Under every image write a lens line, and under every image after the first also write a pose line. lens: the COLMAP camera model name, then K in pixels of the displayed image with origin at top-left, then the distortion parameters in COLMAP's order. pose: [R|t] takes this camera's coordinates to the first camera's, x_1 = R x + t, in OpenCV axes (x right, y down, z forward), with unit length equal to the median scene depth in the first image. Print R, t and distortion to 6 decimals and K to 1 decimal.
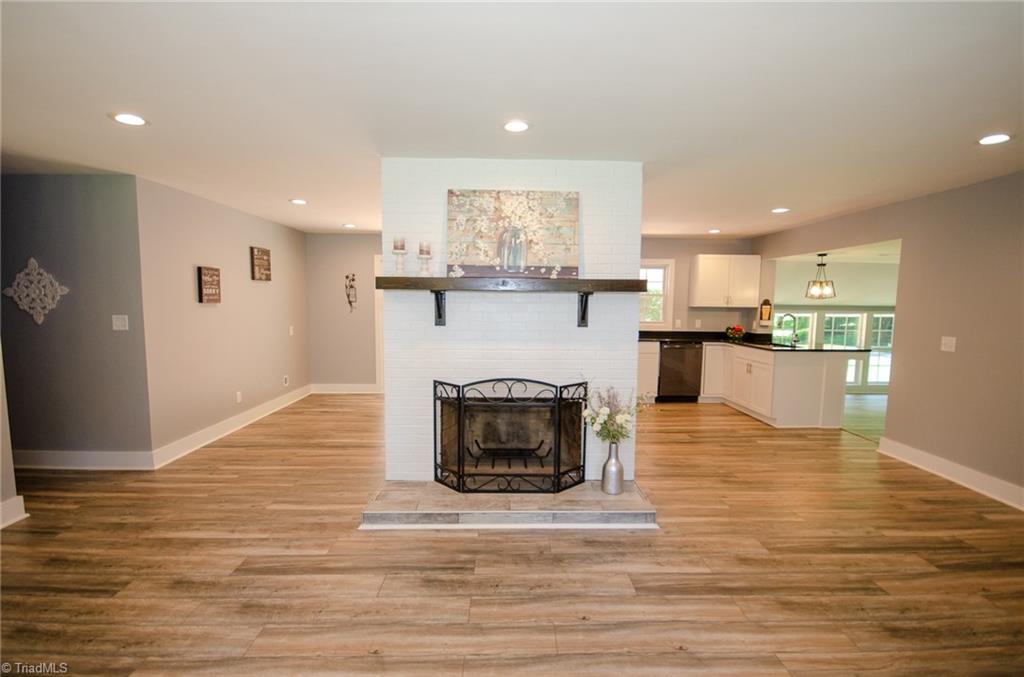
lens RADIAL K [[452.6, 0, 517.1], [0, 452.6, 342.5], [0, 0, 1]] dist [0.000948, -0.004251]
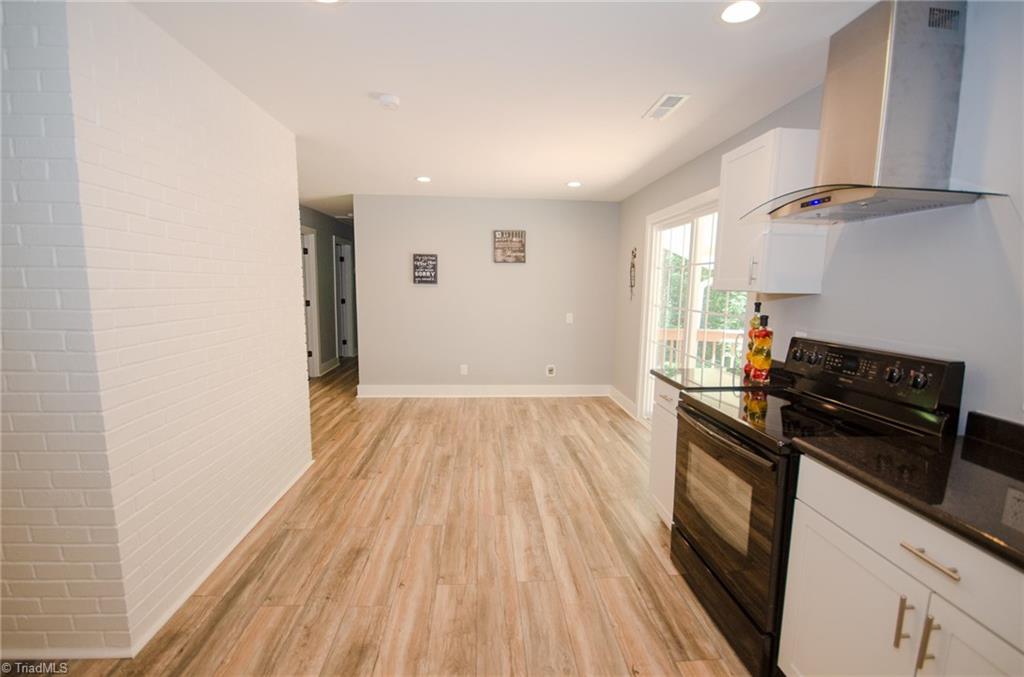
lens RADIAL K [[452.6, 0, 516.5], [0, 452.6, 342.8], [0, 0, 1]] dist [0.000948, -0.004251]
pose [[0.055590, 0.118870, -0.991352, 0.375988], [-0.106978, 0.987881, 0.112455, -0.064680], [0.992706, 0.099802, 0.067633, 0.810603]]
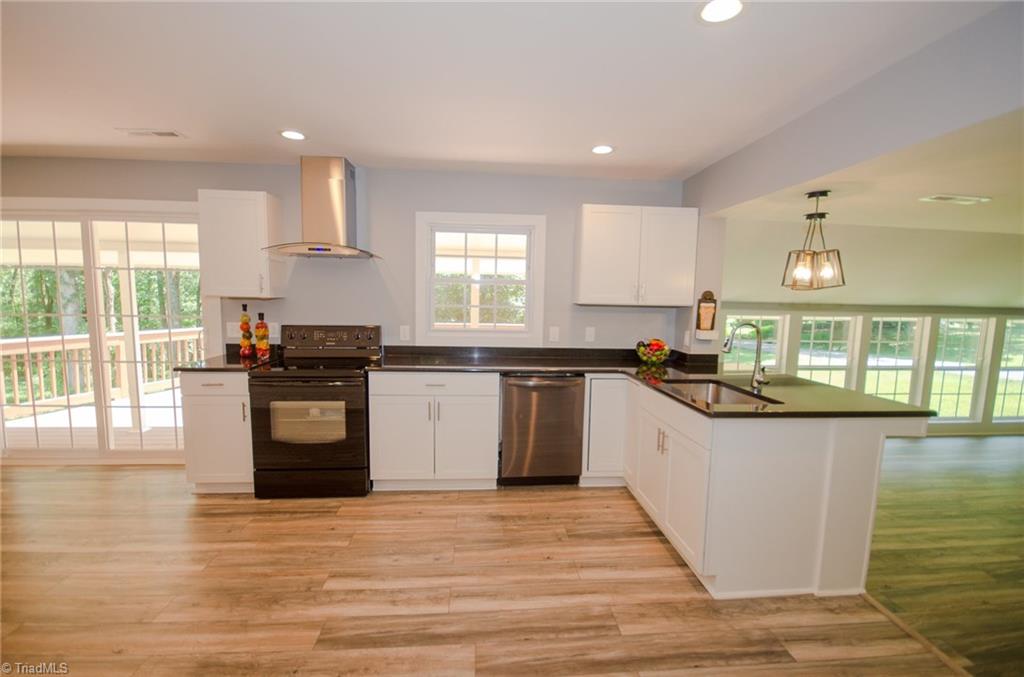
lens RADIAL K [[452.6, 0, 515.8], [0, 452.6, 341.8], [0, 0, 1]] dist [0.000948, -0.004251]
pose [[0.998086, 0.003854, 0.061727, 0.293323], [-0.004400, 0.999952, 0.008712, -0.039117], [-0.061691, -0.008967, 0.998055, 0.482526]]
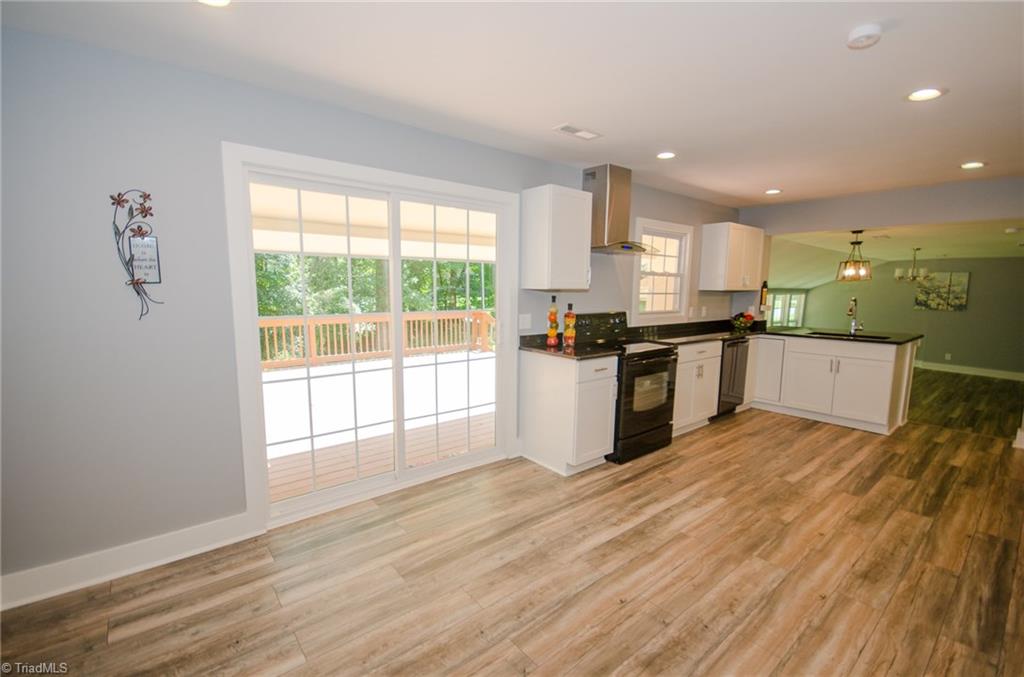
lens RADIAL K [[452.6, 0, 512.9], [0, 452.6, 342.4], [0, 0, 1]] dist [0.000948, -0.004251]
pose [[0.782298, -0.078340, 0.617958, -0.379371], [0.054188, 0.996858, 0.057775, -0.055089], [-0.620542, -0.011711, 0.784085, 0.624901]]
